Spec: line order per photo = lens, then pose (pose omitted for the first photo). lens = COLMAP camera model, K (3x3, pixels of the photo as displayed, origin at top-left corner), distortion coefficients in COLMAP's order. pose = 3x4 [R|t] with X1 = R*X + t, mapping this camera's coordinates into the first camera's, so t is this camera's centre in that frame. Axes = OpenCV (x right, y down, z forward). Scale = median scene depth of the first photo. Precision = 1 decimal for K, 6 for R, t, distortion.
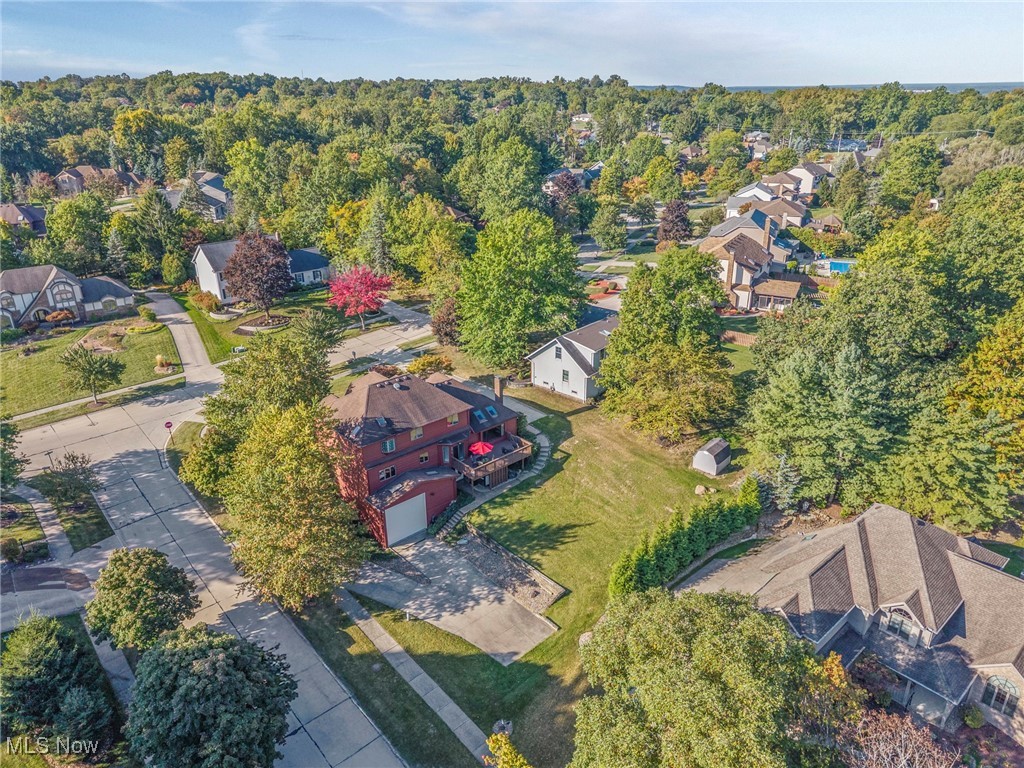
lens RADIAL K [[676.1, 0, 512.0], [0, 676.1, 384.0], [0, 0, 1]] dist [0.000528, 0.000123]
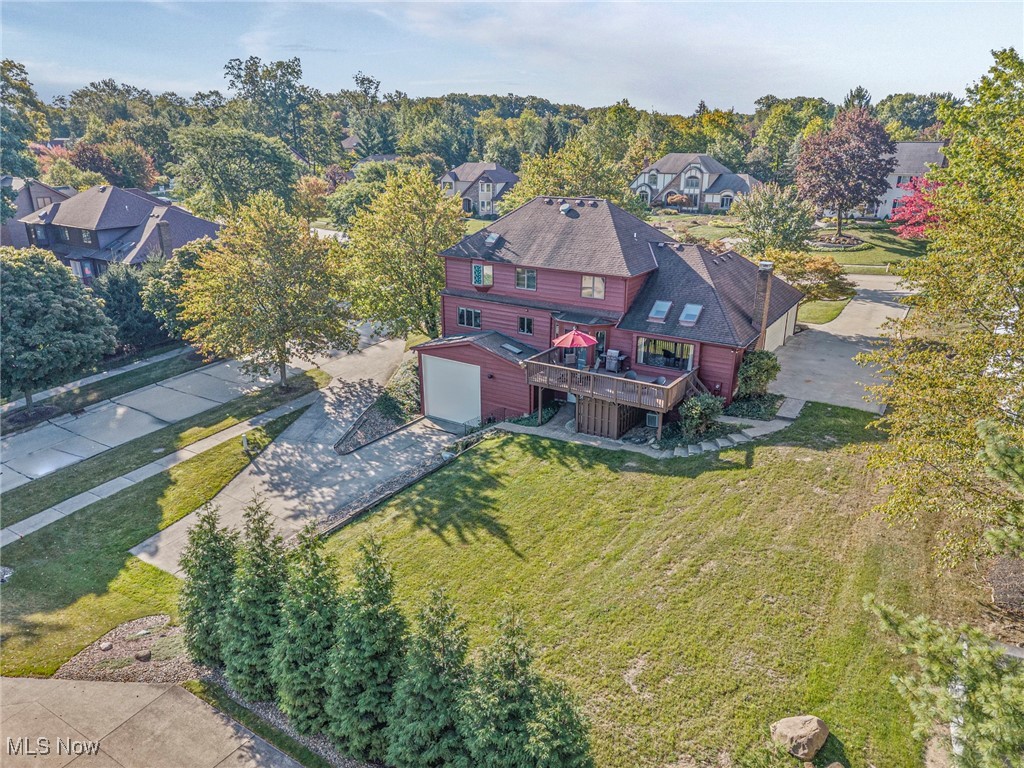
lens RADIAL K [[676.1, 0, 512.0], [0, 676.1, 384.0], [0, 0, 1]] dist [0.000528, 0.000123]
pose [[0.279444, 0.339672, -0.898072, 0.385630], [-0.382617, 0.897256, 0.220308, 0.028205], [0.880633, 0.282054, 0.380697, 0.722808]]
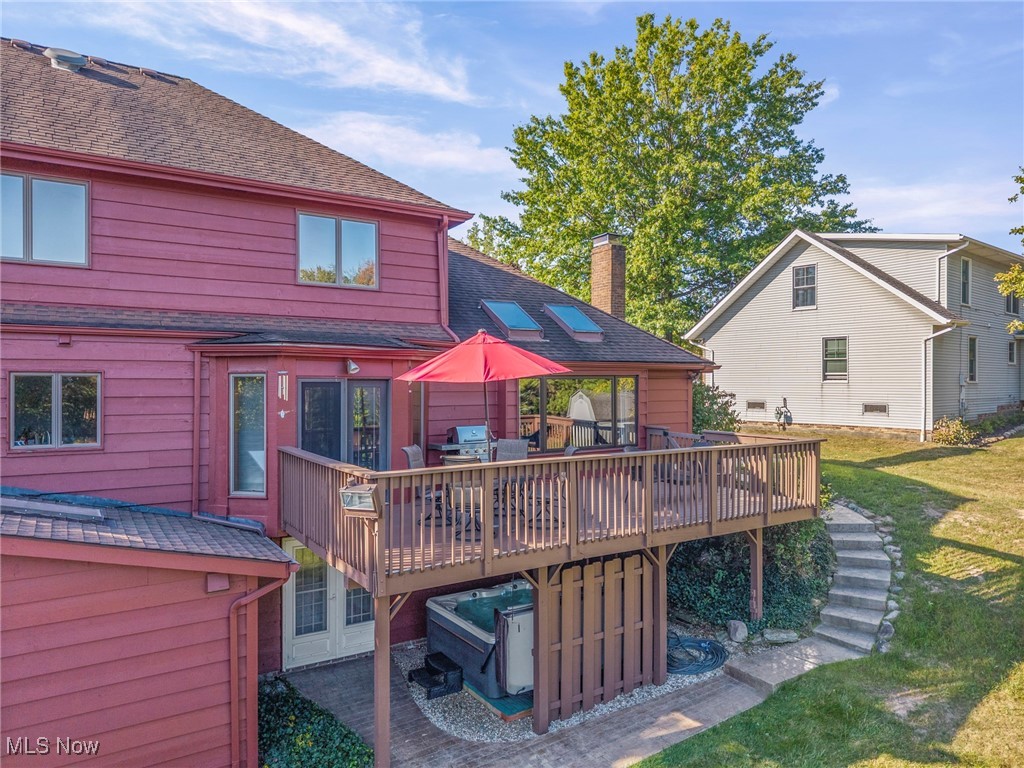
lens RADIAL K [[676.1, 0, 512.0], [0, 676.1, 384.0], [0, 0, 1]] dist [0.000528, 0.000123]
pose [[0.988726, 0.021021, -0.148251, -0.017755], [-0.077820, 0.918015, -0.388836, 0.139859], [0.127923, 0.395989, 0.909301, 0.822770]]
